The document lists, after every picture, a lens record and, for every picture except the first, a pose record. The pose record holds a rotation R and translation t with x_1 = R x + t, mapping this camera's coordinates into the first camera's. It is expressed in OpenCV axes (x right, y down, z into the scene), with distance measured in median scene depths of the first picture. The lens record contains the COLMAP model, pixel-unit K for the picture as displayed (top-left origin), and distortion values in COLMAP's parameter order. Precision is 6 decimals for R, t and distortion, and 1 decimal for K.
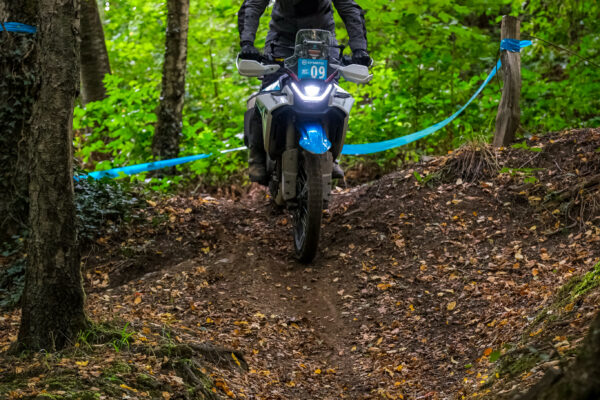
lens RADIAL K [[3835.8, 0, 298.7], [0, 3835.8, 195.7], [0, 0, 1]] dist [0.304341, 0.000000]
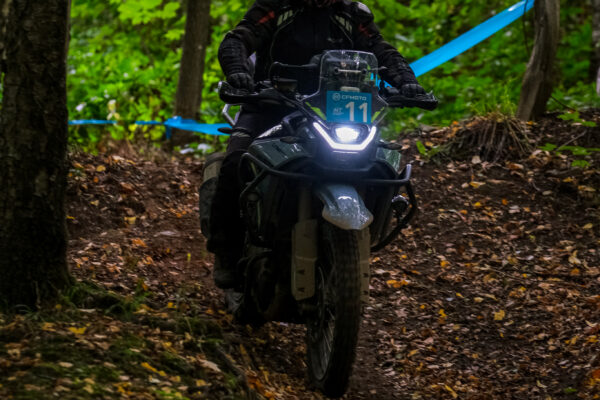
lens RADIAL K [[4254.1, 0, 269.9], [0, 4254.1, 217.4], [0, 0, 1]] dist [0.465703, 0.000000]
pose [[0.991510, 0.090605, 0.093268, -0.078493], [-0.089136, 0.995822, -0.019809, 0.029031], [-0.094673, 0.011328, 0.995444, 0.185338]]
